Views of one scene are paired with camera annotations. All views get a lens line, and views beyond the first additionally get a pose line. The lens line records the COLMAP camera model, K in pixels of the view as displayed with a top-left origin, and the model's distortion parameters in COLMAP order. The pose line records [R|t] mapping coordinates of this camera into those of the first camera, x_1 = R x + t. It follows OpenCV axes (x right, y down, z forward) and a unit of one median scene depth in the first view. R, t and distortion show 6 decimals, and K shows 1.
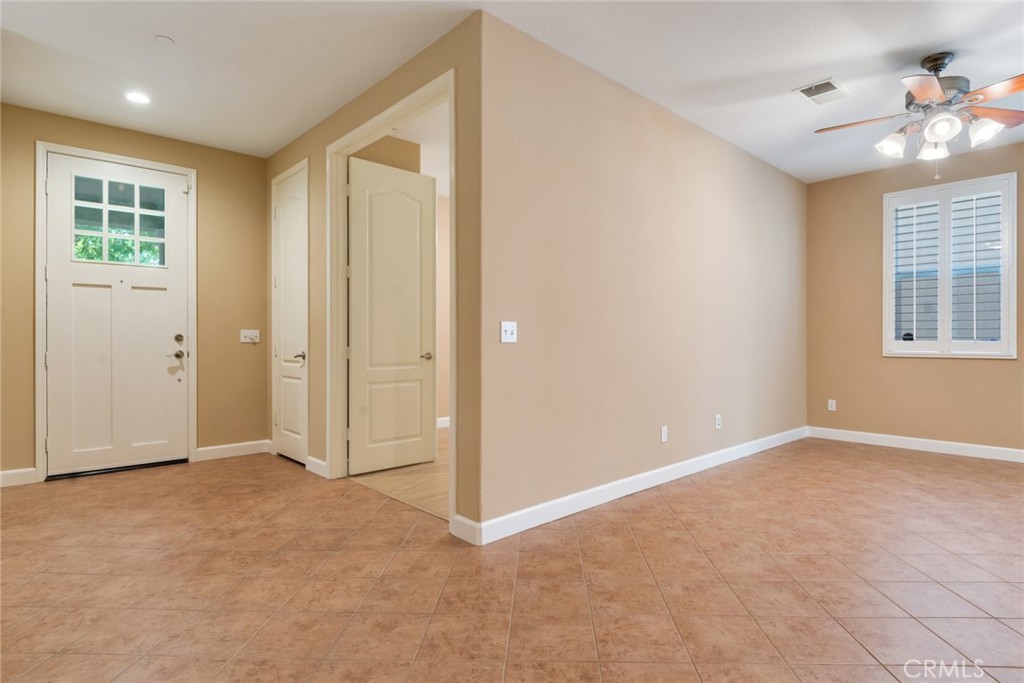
lens RADIAL K [[521.6, 0, 512.8], [0, 521.6, 346.2], [0, 0, 1]] dist [-0.000660, -0.000417]
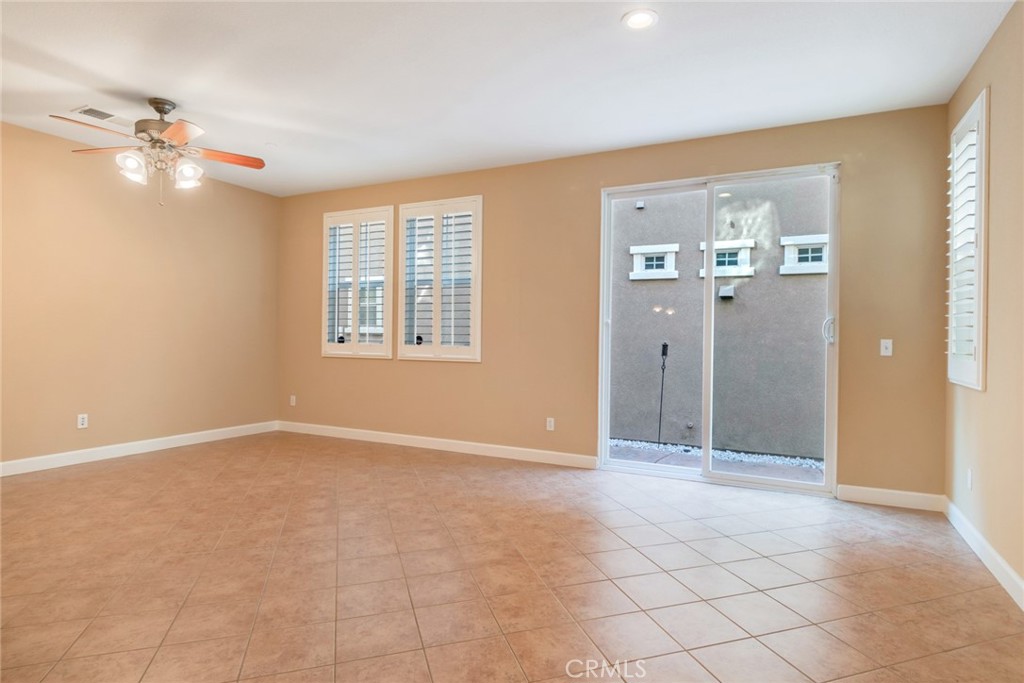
lens RADIAL K [[543.4, 0, 536.7], [0, 543.4, 338.8], [0, 0, 1]] dist [-0.000273, -0.002075]
pose [[0.960332, 0.011017, 0.278640, 0.764151], [-0.013377, 0.999889, 0.006567, -0.030498], [-0.278536, -0.010034, 0.960373, -0.221888]]
